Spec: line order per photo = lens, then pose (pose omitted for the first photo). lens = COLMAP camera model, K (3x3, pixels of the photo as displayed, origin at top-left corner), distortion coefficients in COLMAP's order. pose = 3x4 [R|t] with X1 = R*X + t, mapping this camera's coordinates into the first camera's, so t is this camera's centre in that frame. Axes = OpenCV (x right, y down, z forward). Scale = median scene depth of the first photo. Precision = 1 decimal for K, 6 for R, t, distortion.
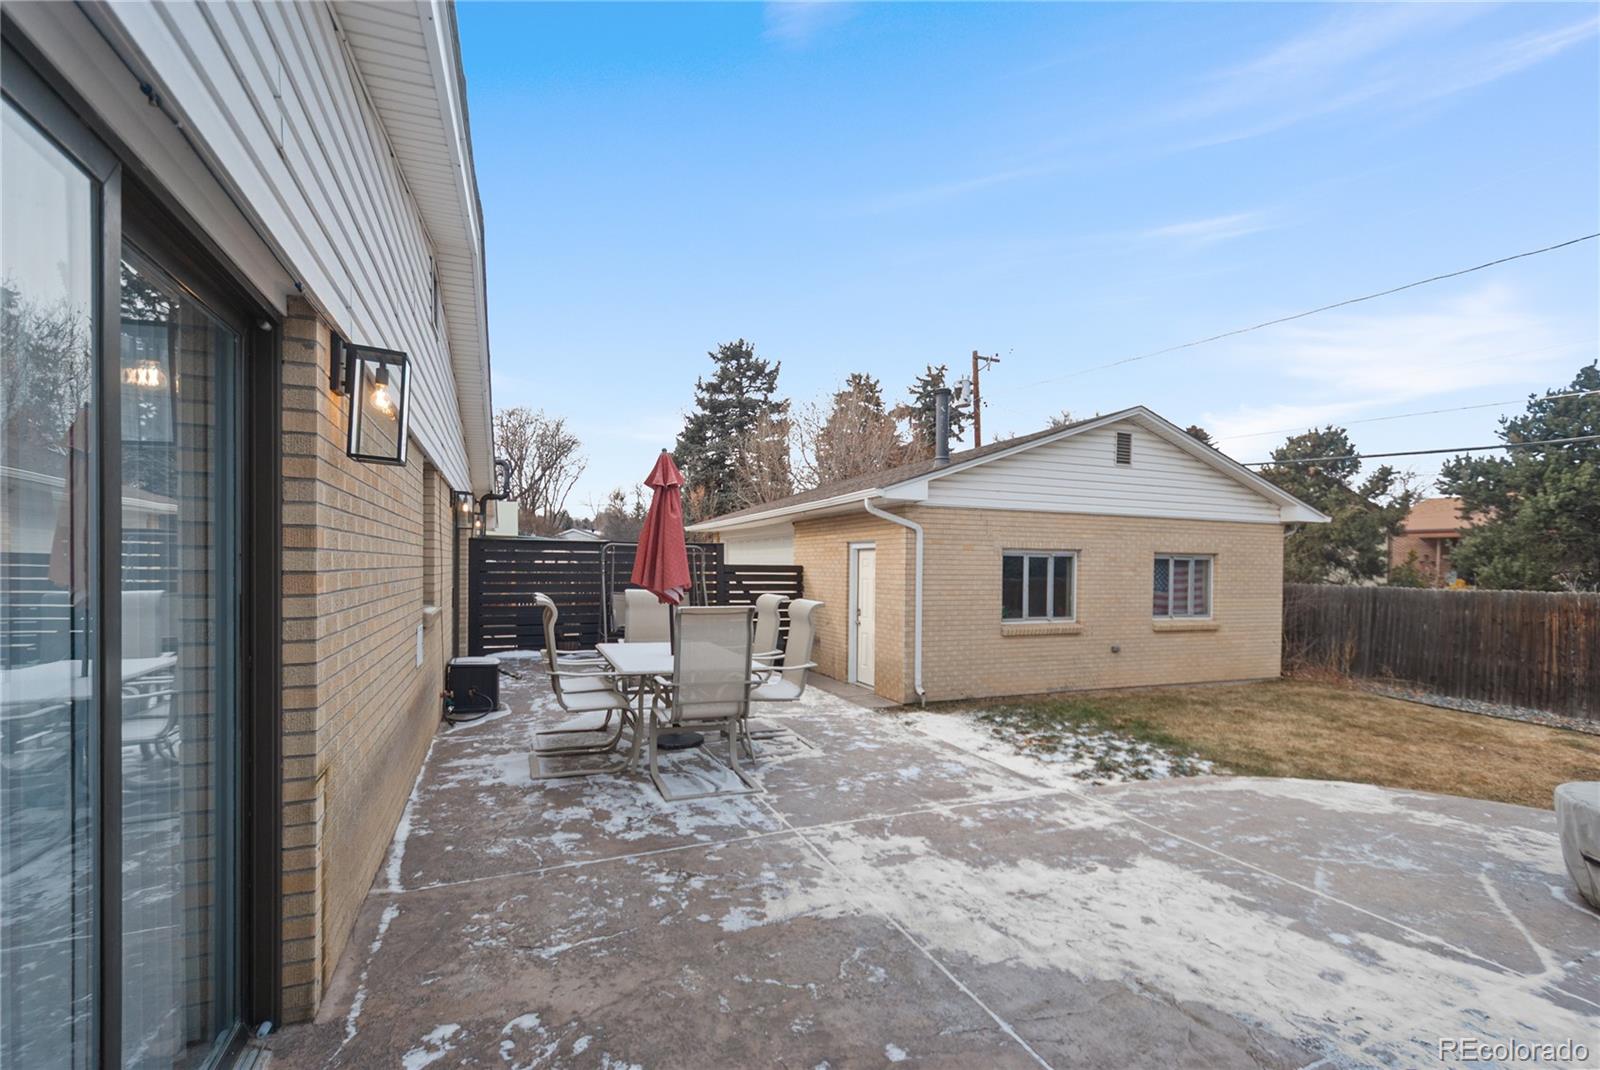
lens RADIAL K [[704.5, 0, 809.5], [0, 704.5, 571.1], [0, 0, 1]] dist [0.001686, 0.000039]
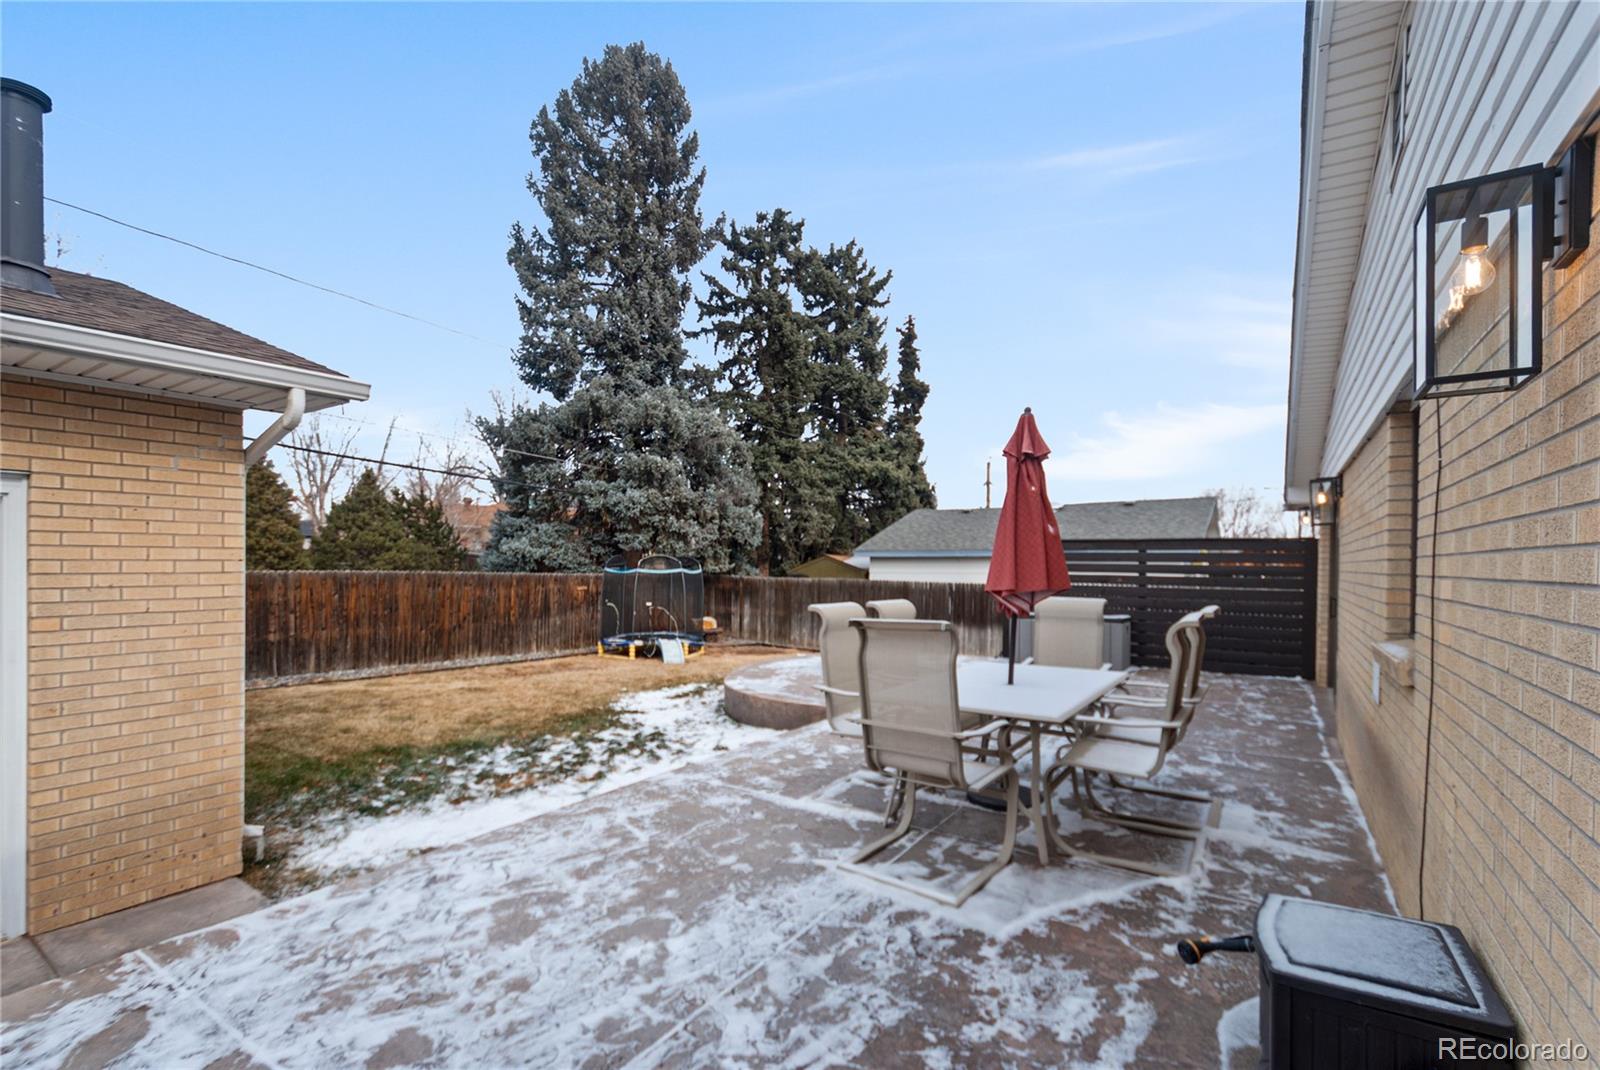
lens RADIAL K [[704.5, 0, 809.5], [0, 704.5, 571.1], [0, 0, 1]] dist [0.001686, 0.000039]
pose [[-0.552051, -0.027908, 0.833343, -0.861242], [-0.009454, 0.999585, 0.027212, -0.024517], [-0.833757, 0.007144, -0.552086, 1.970079]]
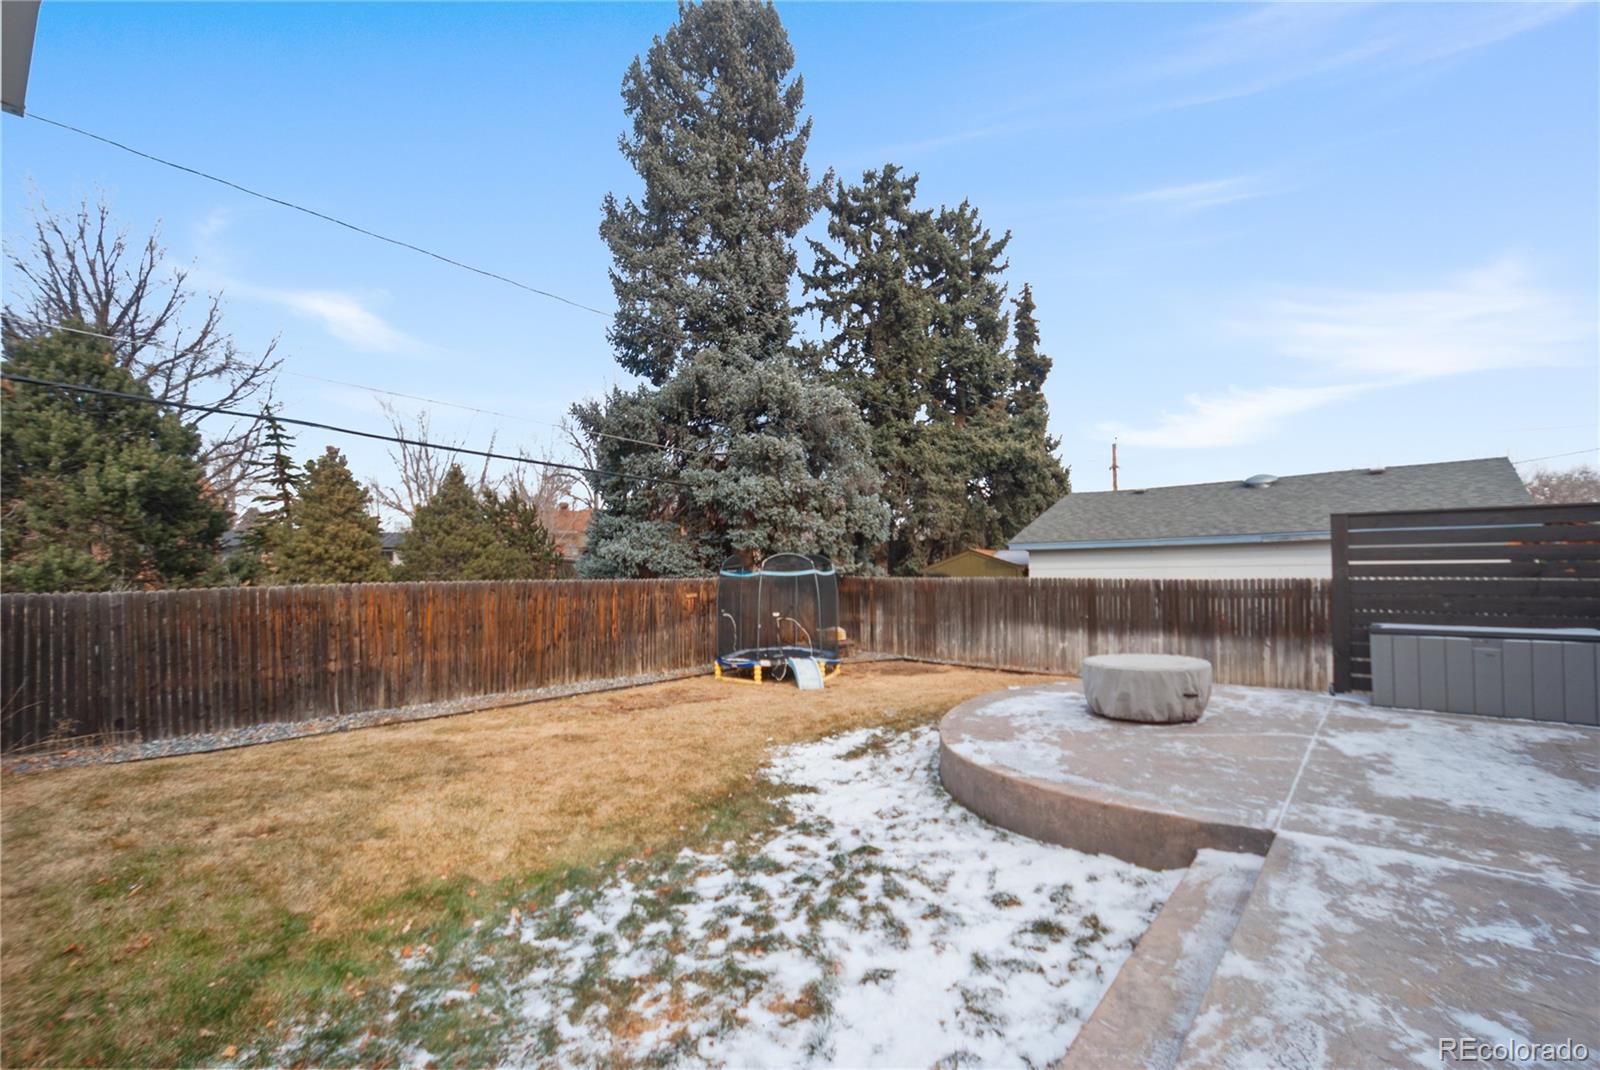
lens RADIAL K [[695.7, 0, 805.1], [0, 695.7, 556.2], [0, 0, 1]] dist [0.001421, 0.000201]
pose [[-0.447882, 0.002688, 0.894088, -0.098258], [0.017852, 0.999823, 0.005937, -0.007305], [-0.893914, 0.018621, -0.447851, 1.852910]]
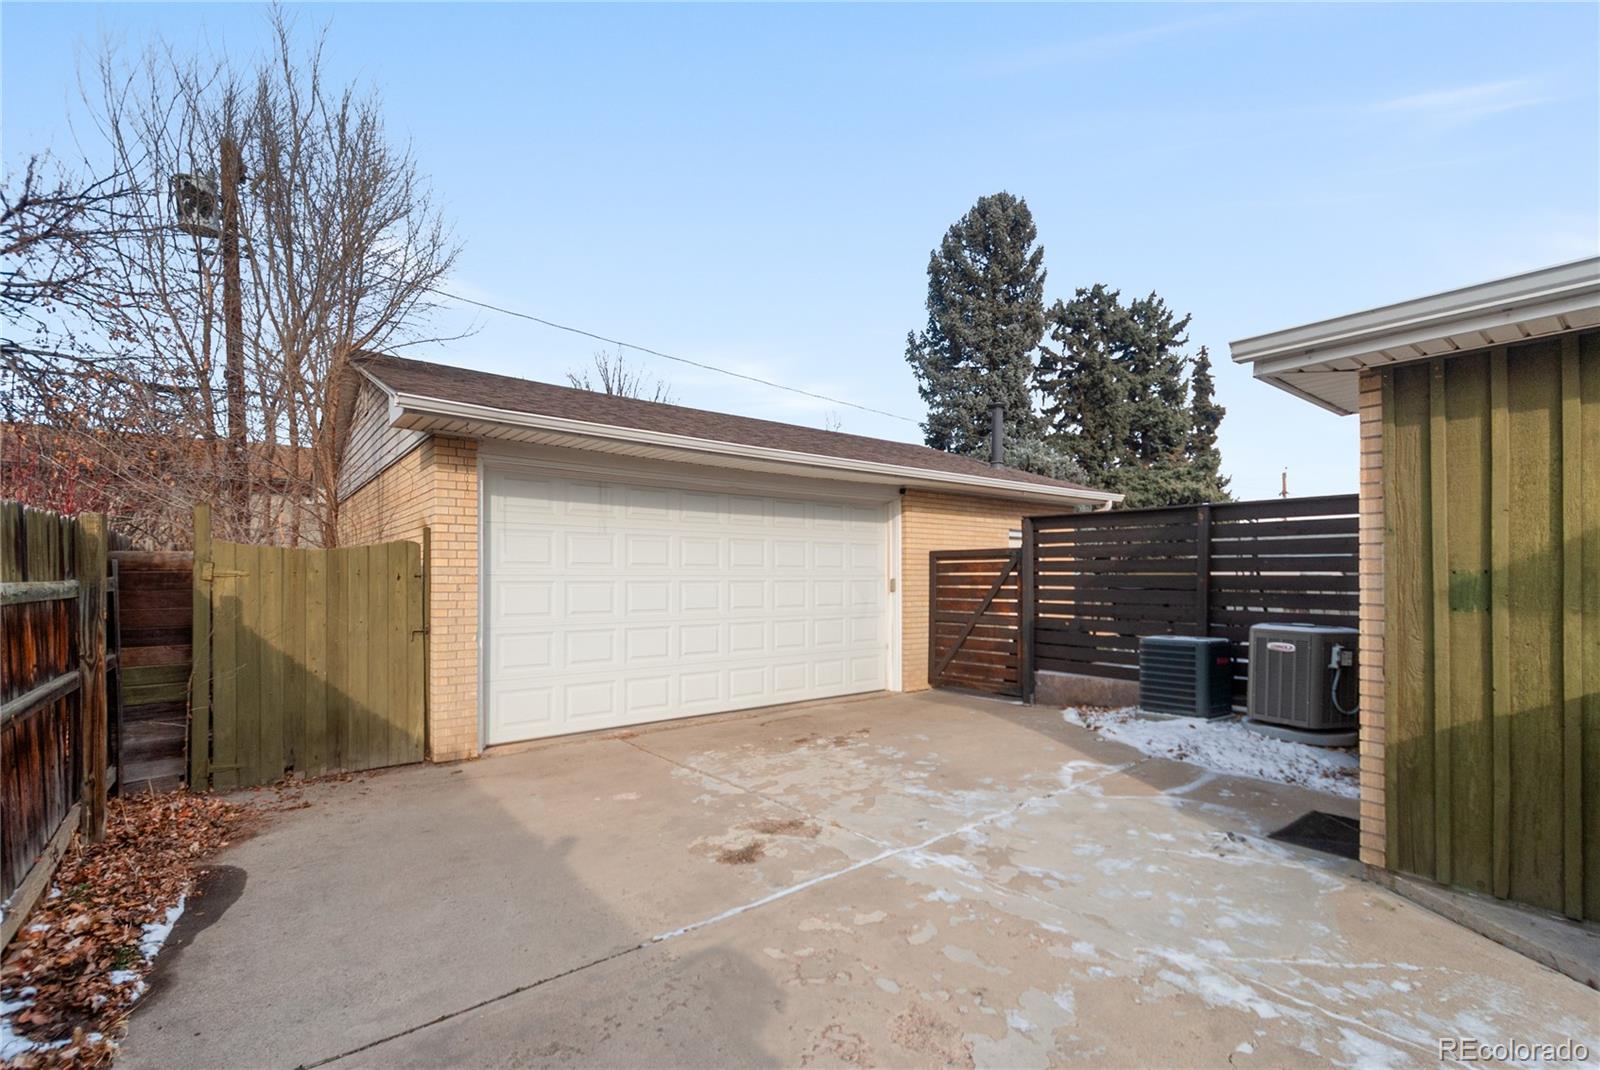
lens RADIAL K [[694.8, 0, 800.8], [0, 694.8, 574.8], [0, 0, 1]] dist [-0.000223, -0.000118]
pose [[-0.251554, -0.009654, 0.967795, -1.925232], [0.004767, 0.999926, 0.011213, 0.026267], [-0.967832, 0.007434, -0.251489, 3.671971]]
